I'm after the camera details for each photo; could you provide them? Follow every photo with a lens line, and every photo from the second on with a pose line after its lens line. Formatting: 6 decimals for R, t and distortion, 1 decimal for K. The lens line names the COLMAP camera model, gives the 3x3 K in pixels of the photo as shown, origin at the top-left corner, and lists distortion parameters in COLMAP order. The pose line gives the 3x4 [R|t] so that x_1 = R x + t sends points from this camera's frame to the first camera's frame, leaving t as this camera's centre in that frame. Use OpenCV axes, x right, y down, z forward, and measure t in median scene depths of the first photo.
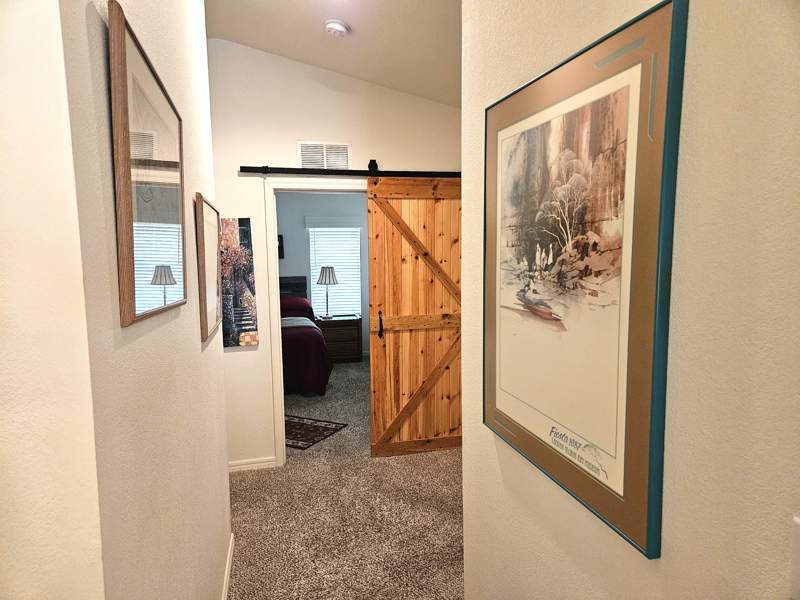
lens RADIAL K [[538.5, 0, 400.2], [0, 538.5, 276.9], [0, 0, 1]] dist [0.035291, -0.001301]
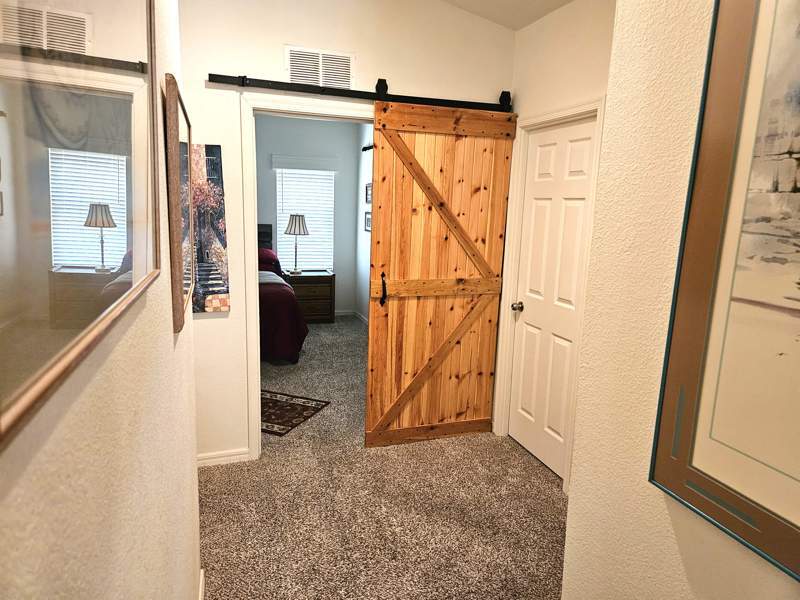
lens RADIAL K [[538.5, 0, 400.2], [0, 538.5, 276.9], [0, 0, 1]] dist [0.035291, -0.001301]
pose [[0.994964, 0.033213, 0.094565, -0.087366], [-0.041429, 0.995409, 0.086286, -0.001245], [-0.091265, -0.089769, 0.991772, 0.193609]]
